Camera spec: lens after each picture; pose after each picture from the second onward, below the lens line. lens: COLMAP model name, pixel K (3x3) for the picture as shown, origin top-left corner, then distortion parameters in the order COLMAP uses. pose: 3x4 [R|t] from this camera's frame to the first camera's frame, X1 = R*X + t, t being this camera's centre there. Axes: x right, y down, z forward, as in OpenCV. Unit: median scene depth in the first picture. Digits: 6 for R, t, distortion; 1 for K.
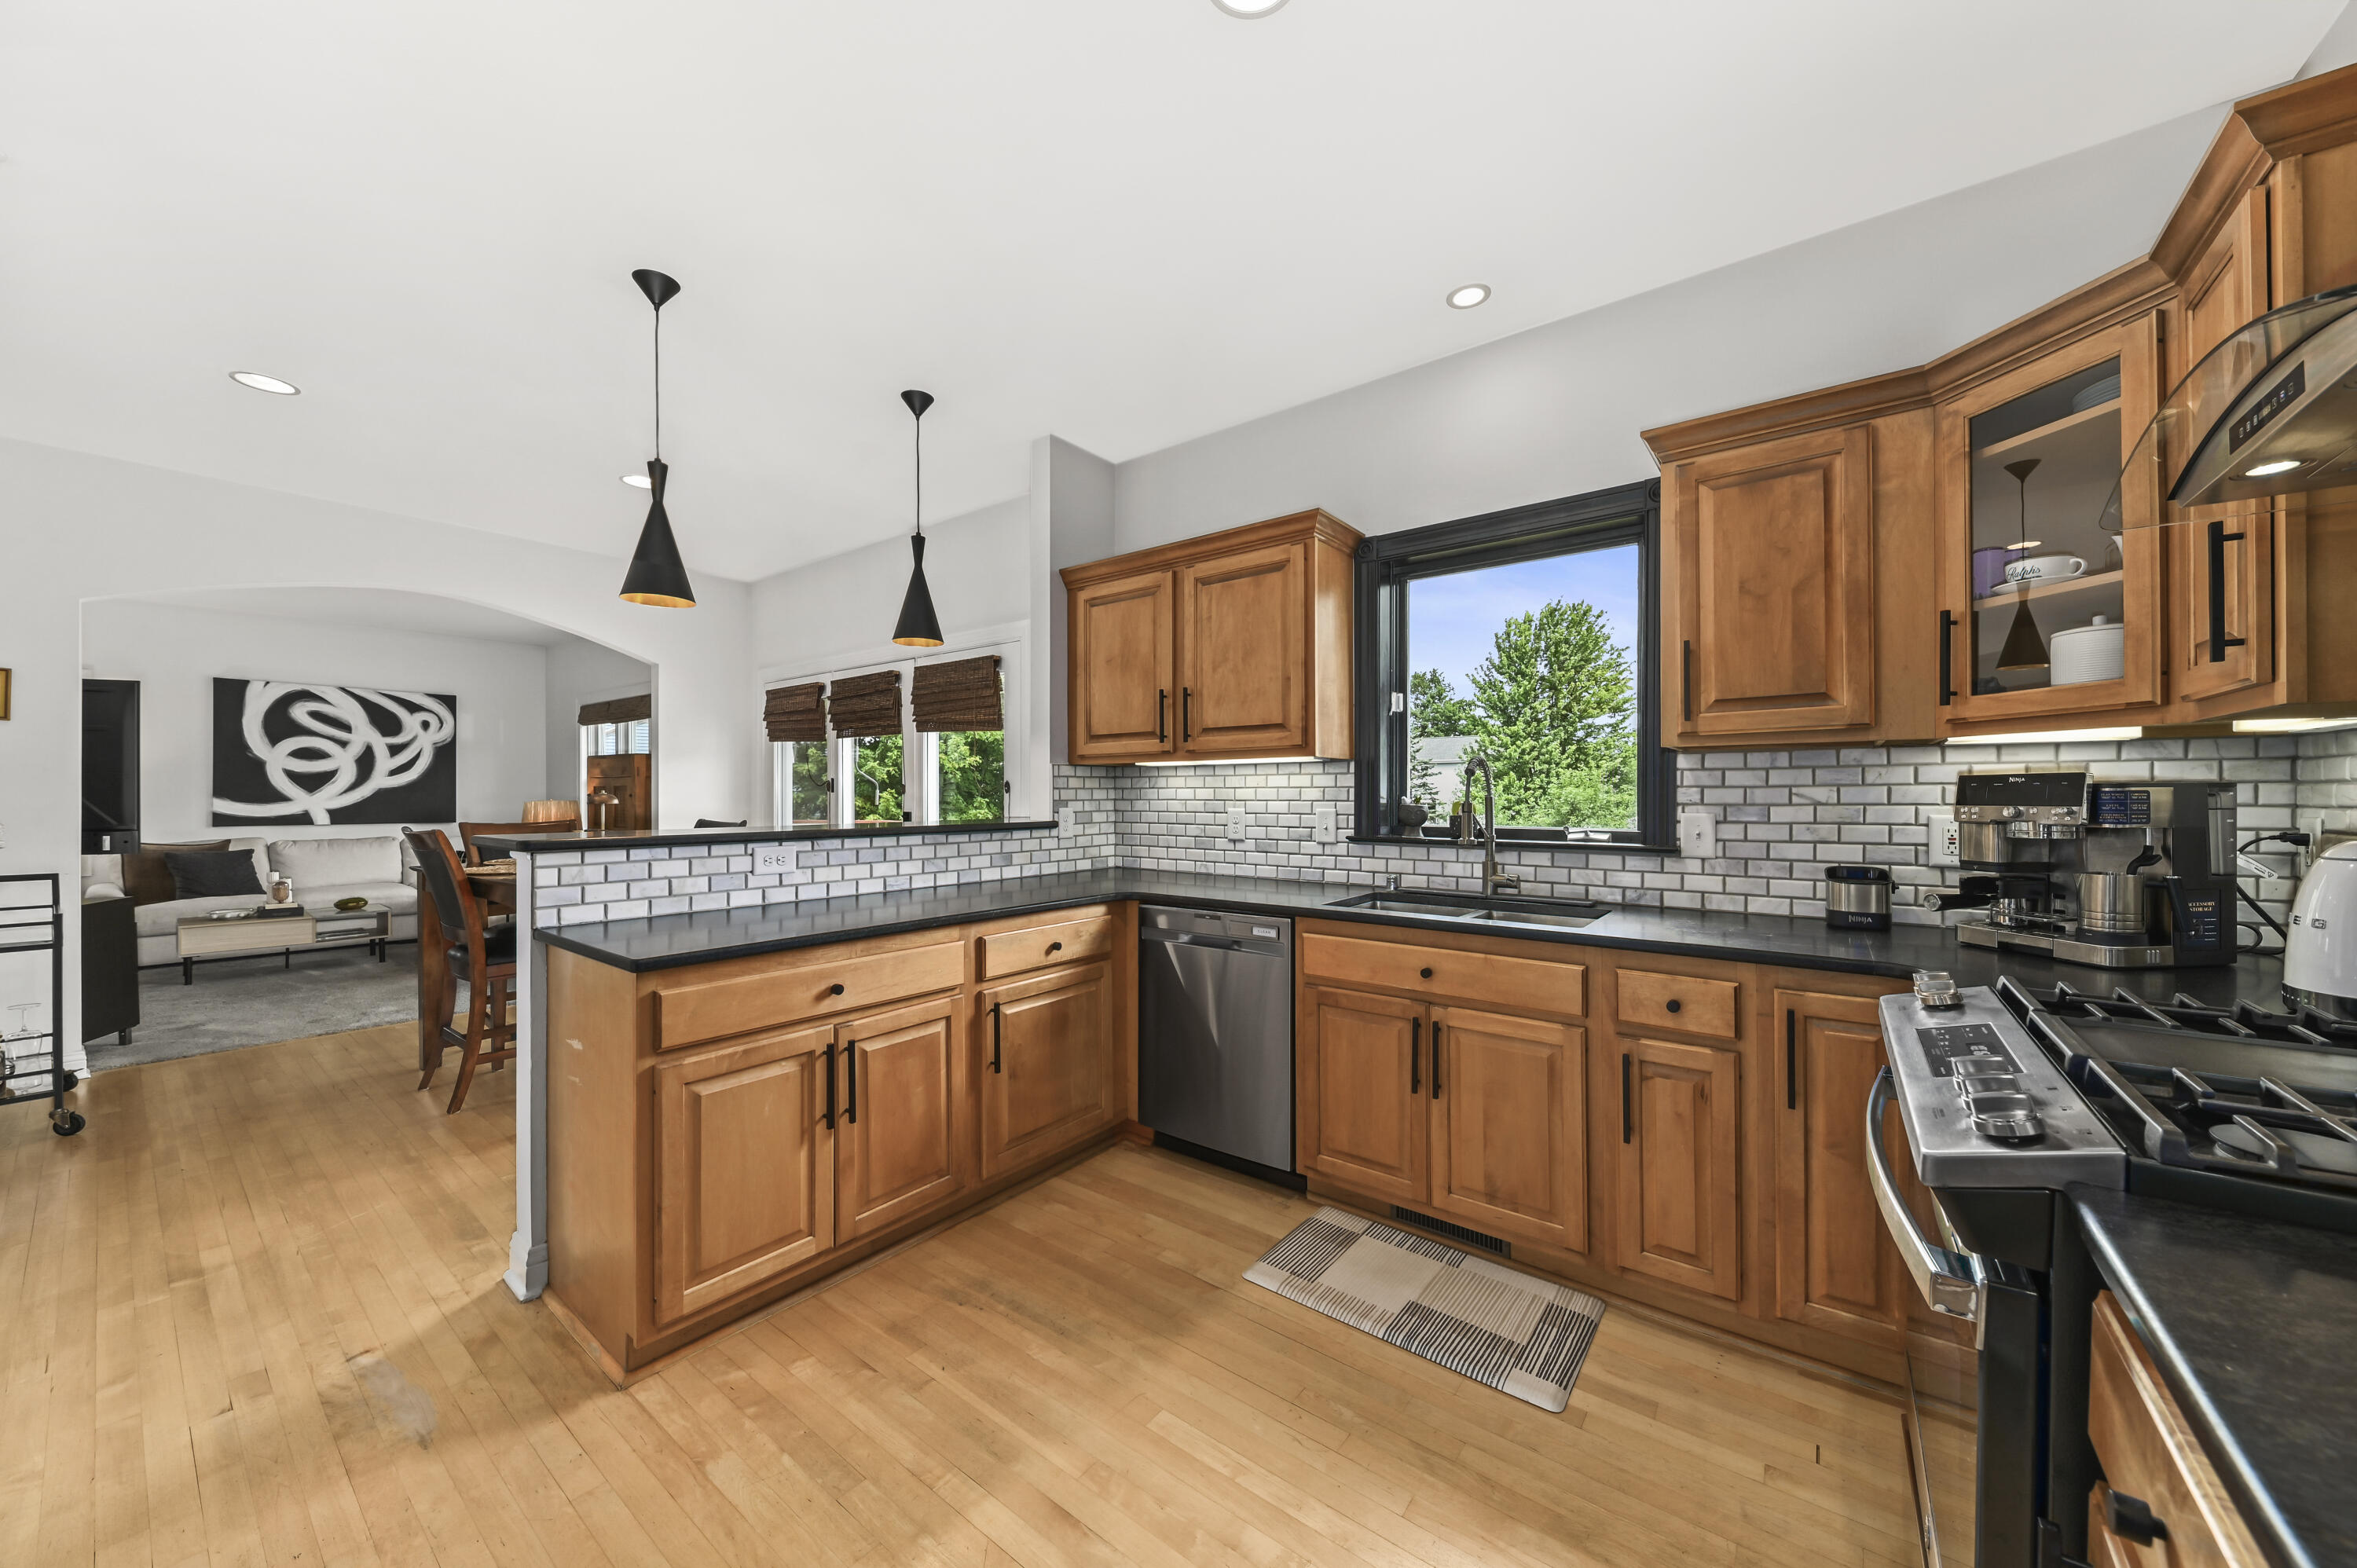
lens RADIAL K [[834.4, 0, 1162.8], [0, 834.4, 795.8], [0, 0, 1]] dist [0.001306, -0.001190]
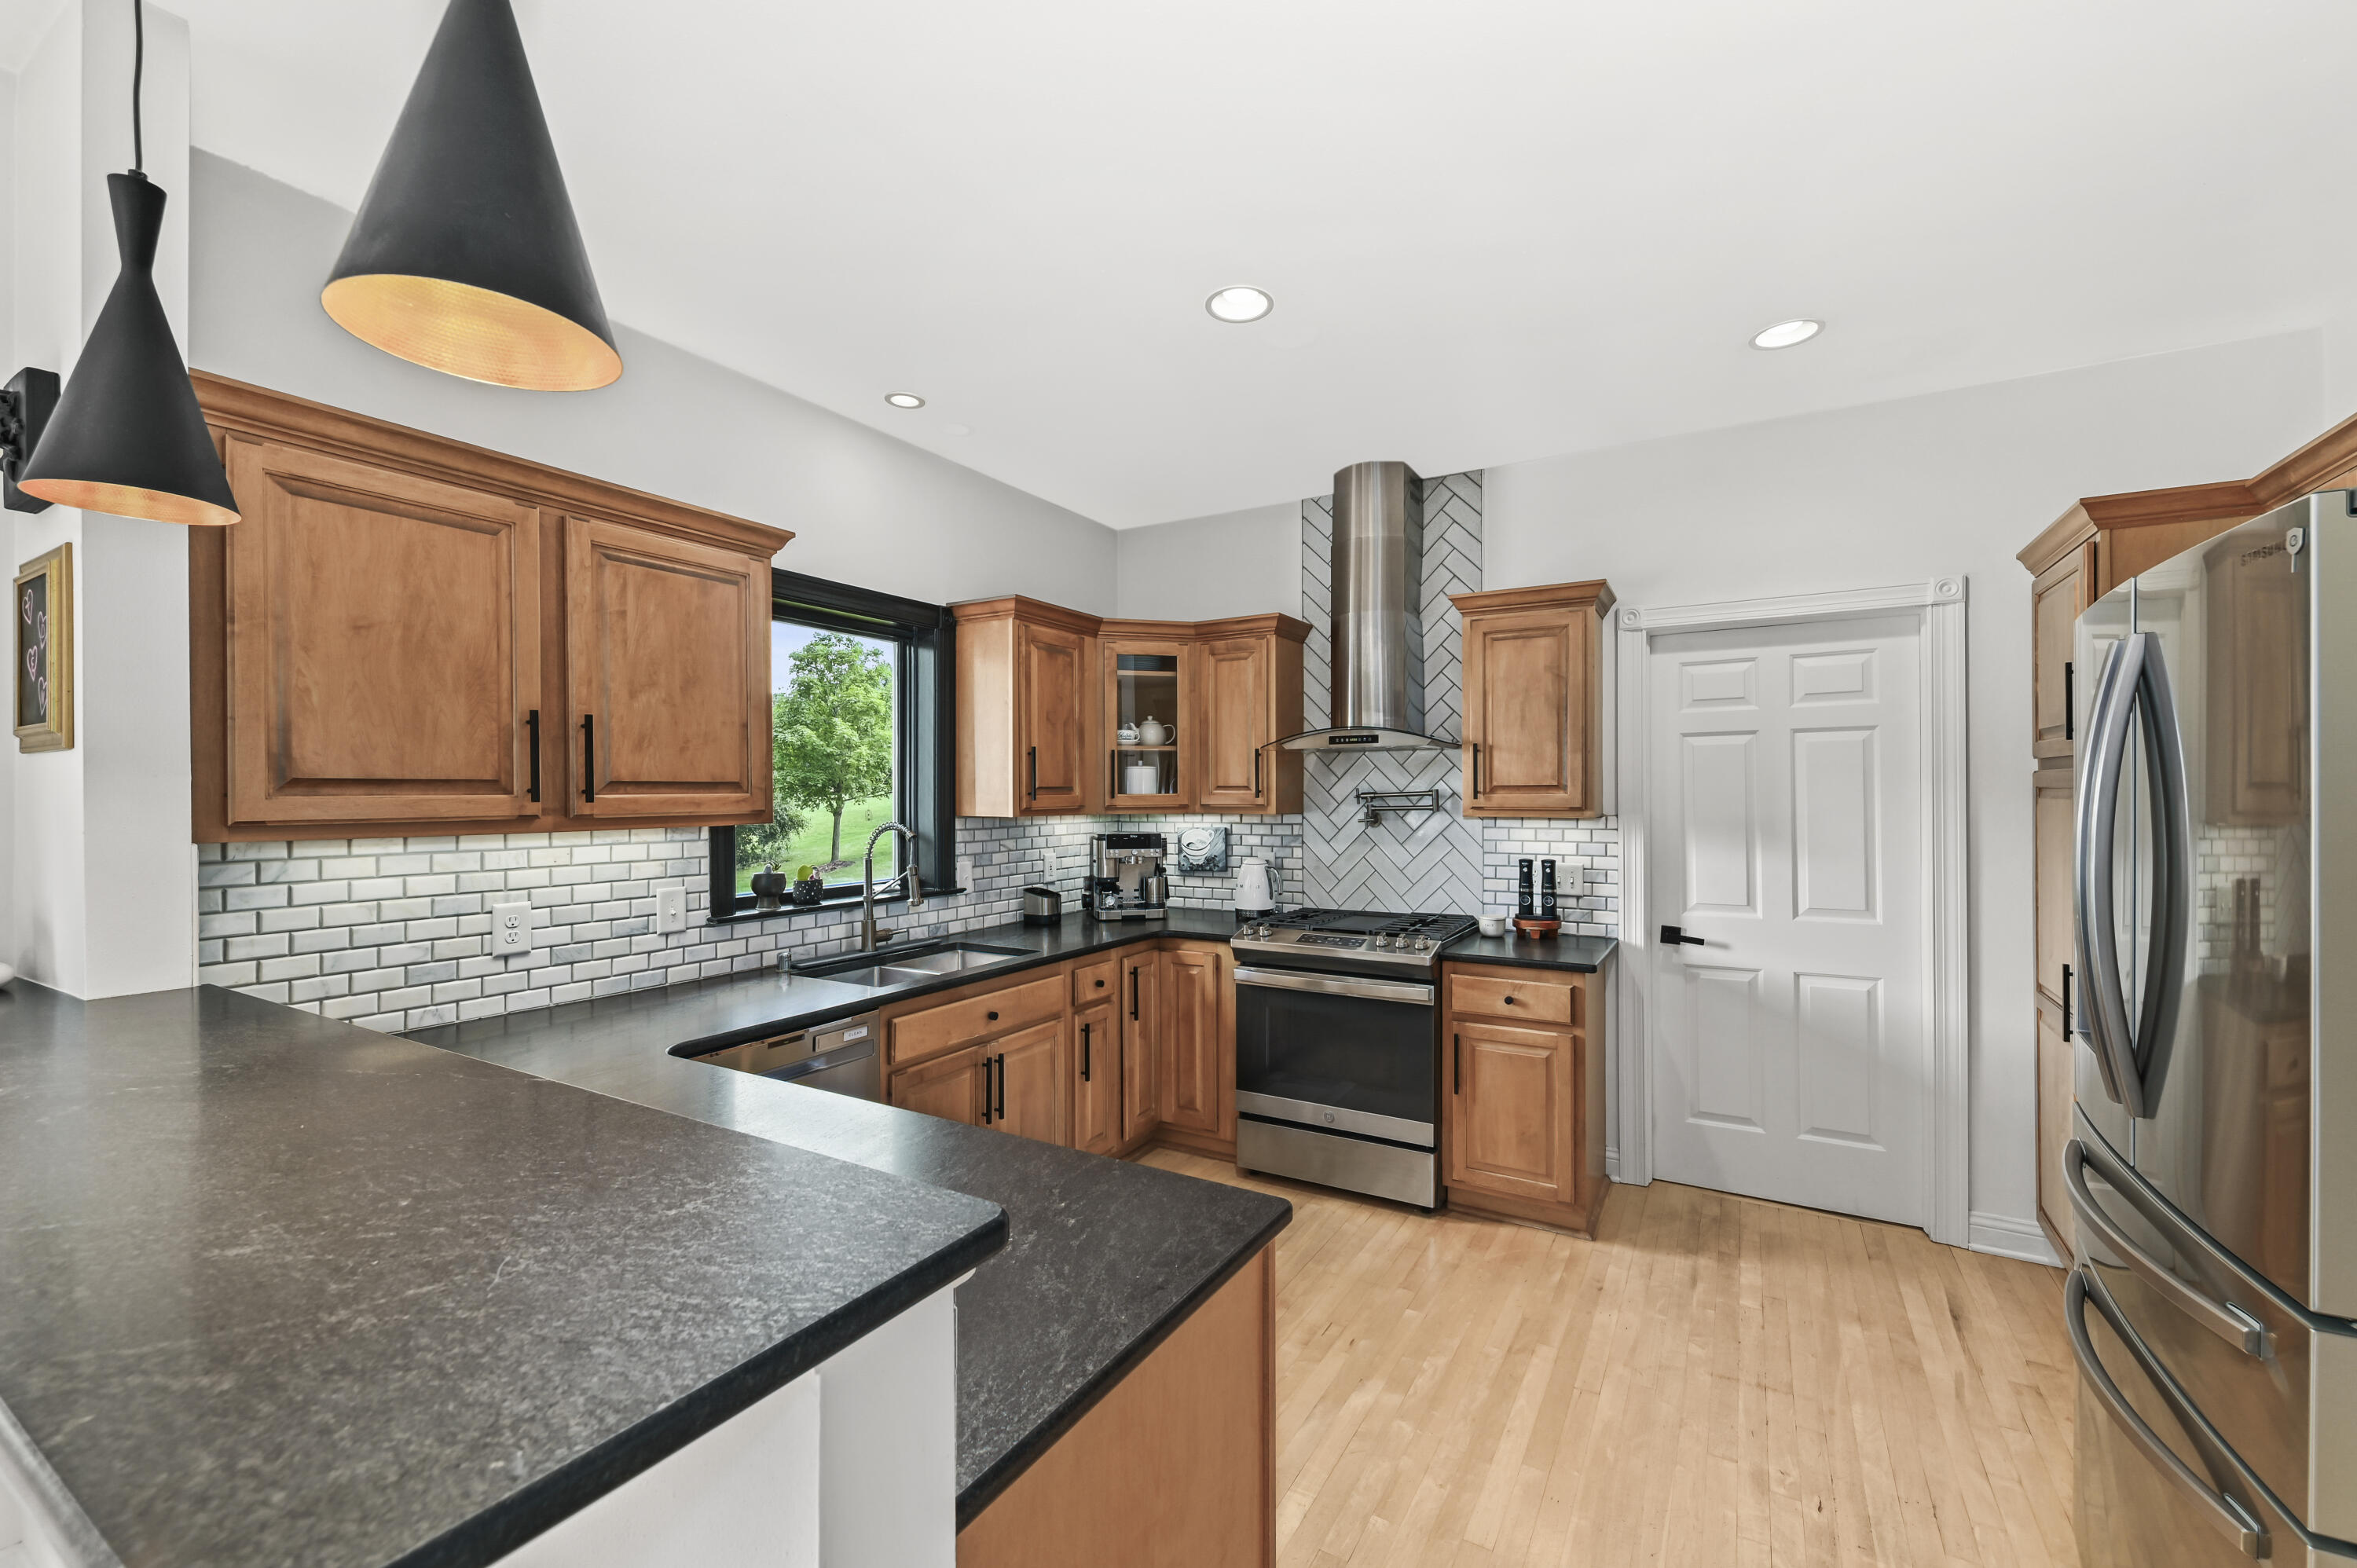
lens RADIAL K [[989.4, 0, 1199.6], [0, 989.4, 796.4], [0, 0, 1]] dist [0.007877, -0.004615]
pose [[-0.169688, -0.005968, 0.985480, -1.026607], [0.002896, 0.999974, 0.006554, -0.095457], [-0.985494, 0.003966, -0.169666, 0.894580]]
